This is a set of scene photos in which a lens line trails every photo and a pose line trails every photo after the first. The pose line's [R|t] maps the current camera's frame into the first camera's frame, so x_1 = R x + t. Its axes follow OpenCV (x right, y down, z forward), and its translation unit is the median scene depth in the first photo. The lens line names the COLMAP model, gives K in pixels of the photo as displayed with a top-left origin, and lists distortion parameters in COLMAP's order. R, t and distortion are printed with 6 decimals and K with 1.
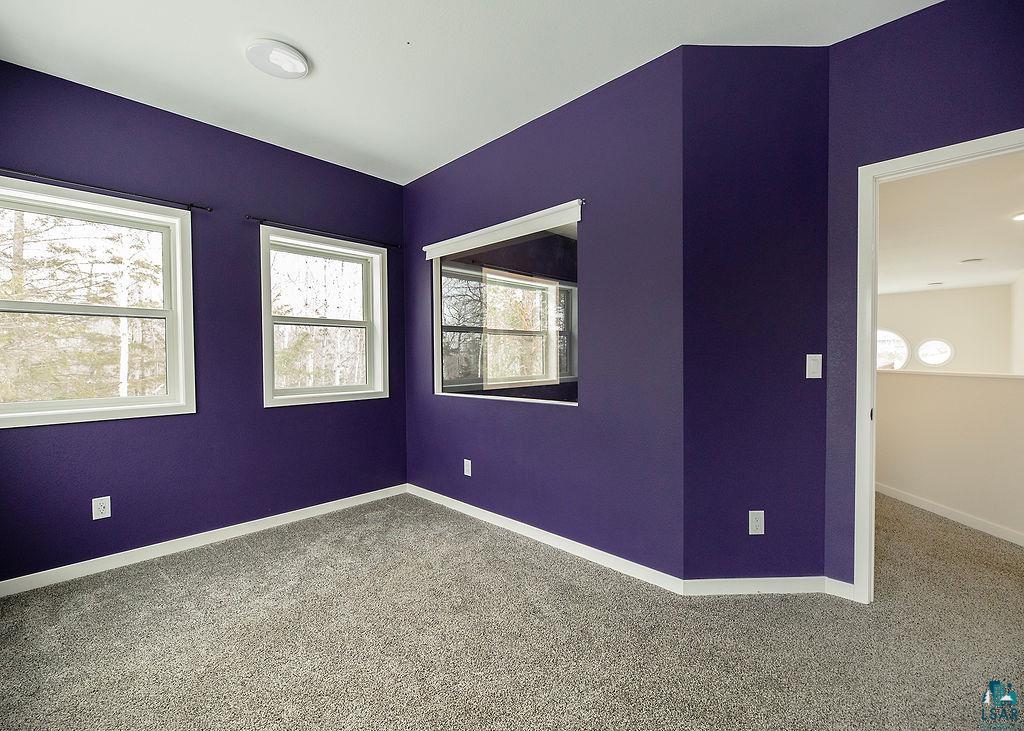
lens RADIAL K [[450.0, 0, 515.9], [0, 450.0, 365.1], [0, 0, 1]] dist [0.001721, -0.000069]
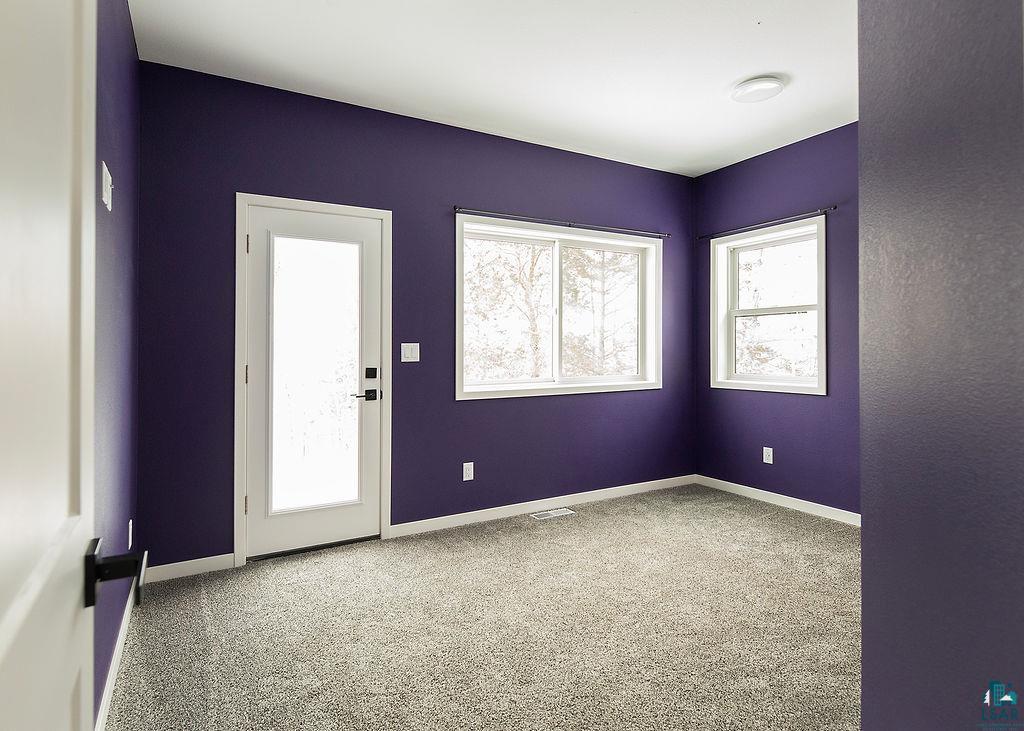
lens RADIAL K [[547.1, 0, 512.5], [0, 547.1, 356.4], [0, 0, 1]] dist [0.006860, 0.000628]
pose [[0.955422, 0.001453, -0.295239, -0.278172], [-0.002366, 0.999993, -0.002736, 0.006943], [0.295233, 0.003313, 0.955419, -0.288846]]
